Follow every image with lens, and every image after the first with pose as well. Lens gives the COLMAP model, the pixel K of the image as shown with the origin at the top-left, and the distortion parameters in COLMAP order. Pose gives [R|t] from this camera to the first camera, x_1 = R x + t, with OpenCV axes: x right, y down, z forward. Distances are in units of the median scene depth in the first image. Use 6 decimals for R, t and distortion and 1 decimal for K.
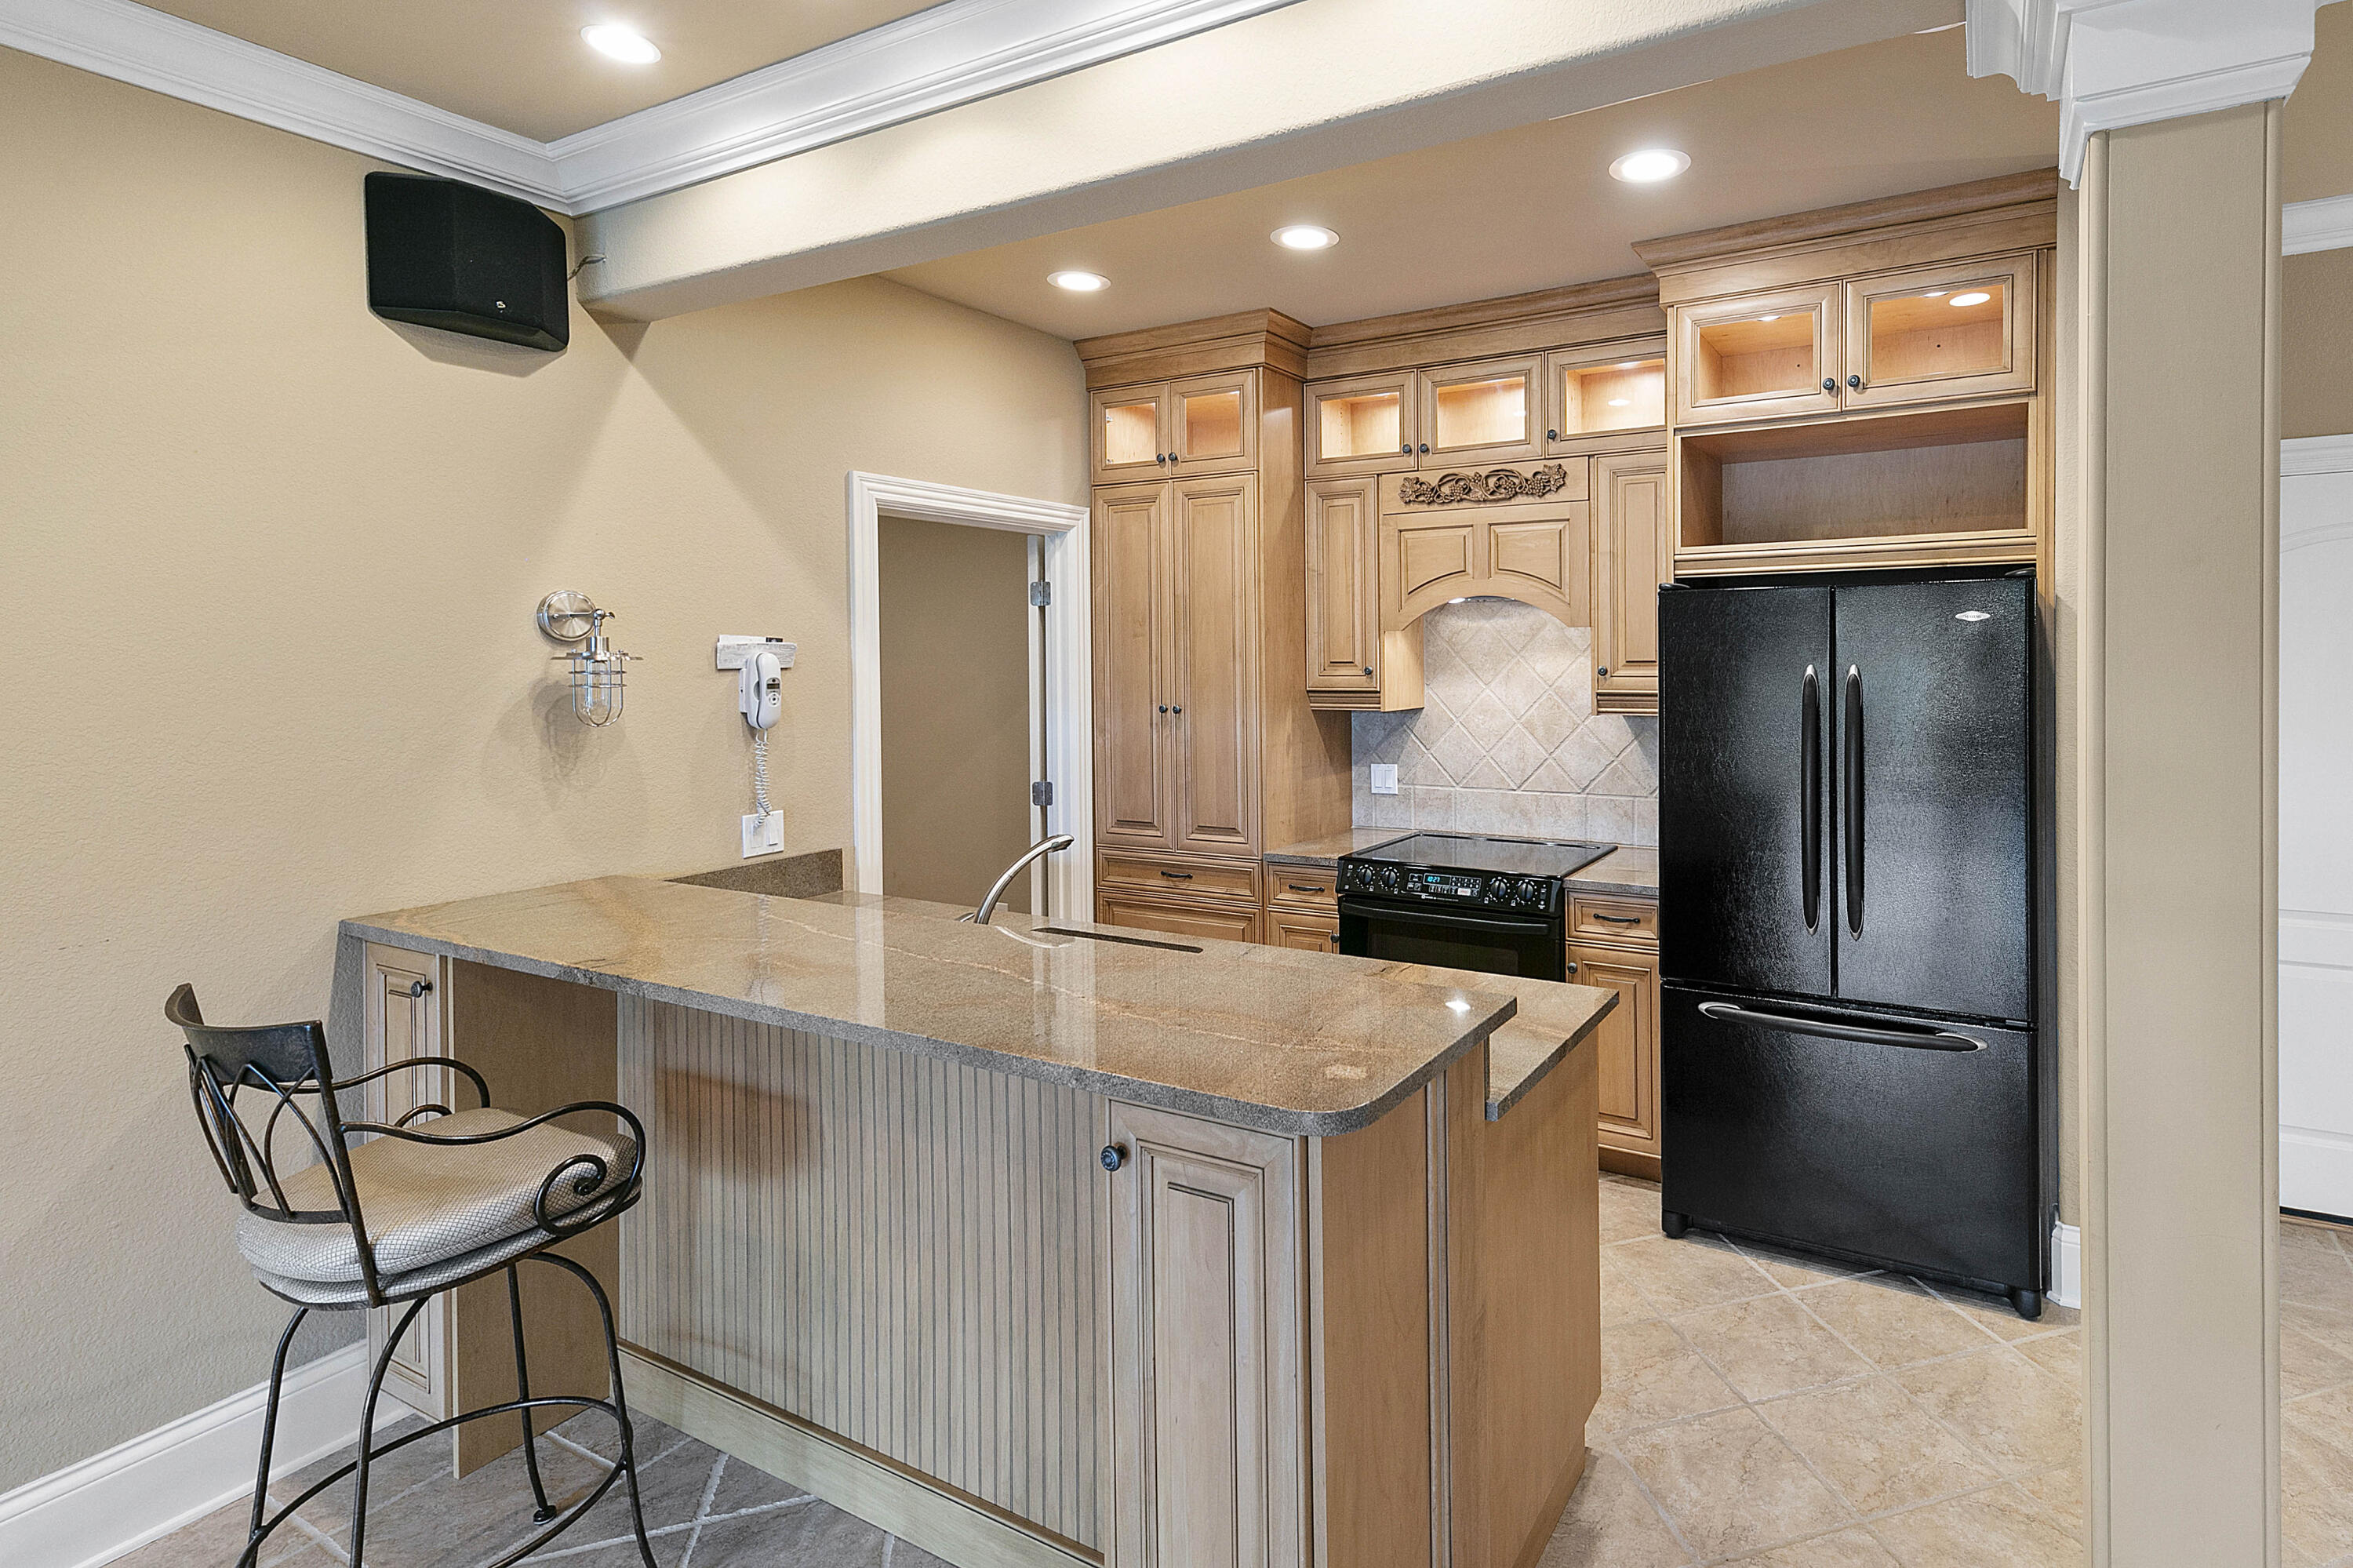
lens RADIAL K [[1281.7, 0, 1176.5], [0, 1281.7, 784.0], [0, 0, 1]] dist [0.000027, 0.000160]
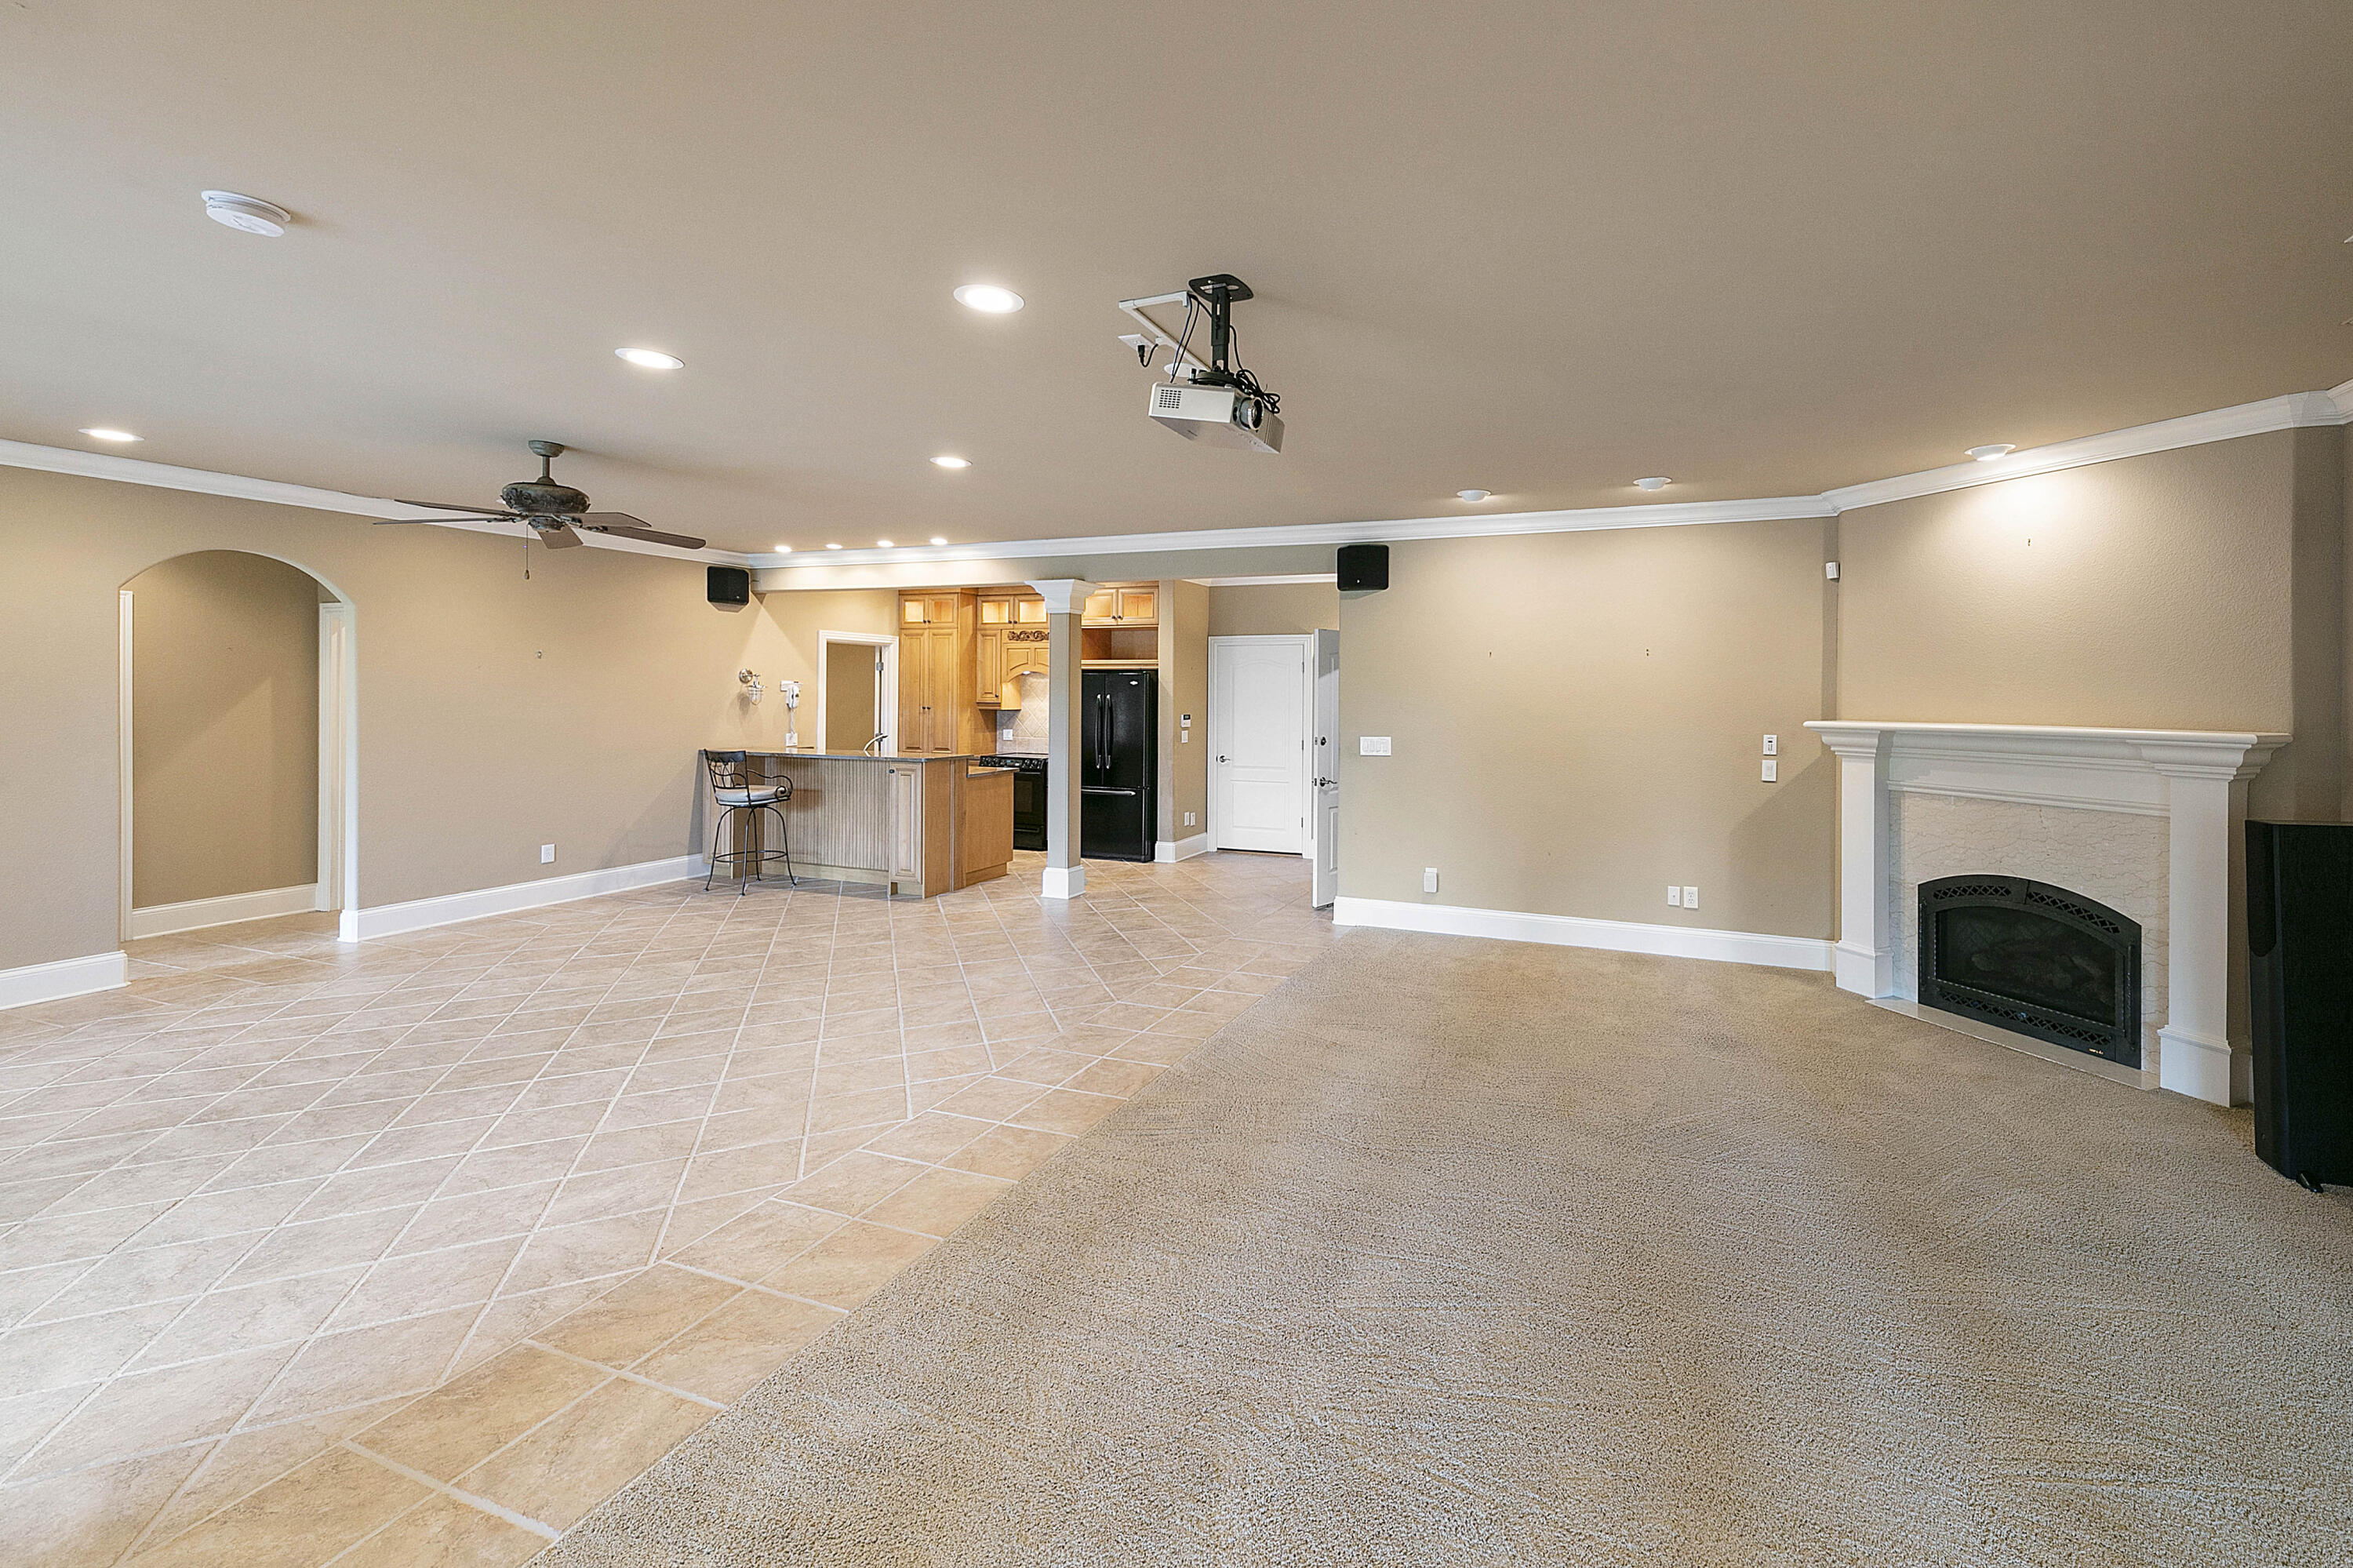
lens RADIAL K [[904.8, 0, 1176.1], [0, 904.8, 731.5], [0, 0, 1]] dist [0.008553, 0.000017]
pose [[0.977648, 0.008915, 0.210061, 0.118107], [0.003156, 0.998366, -0.057061, 0.114093], [-0.210227, 0.056448, 0.976022, -1.116416]]
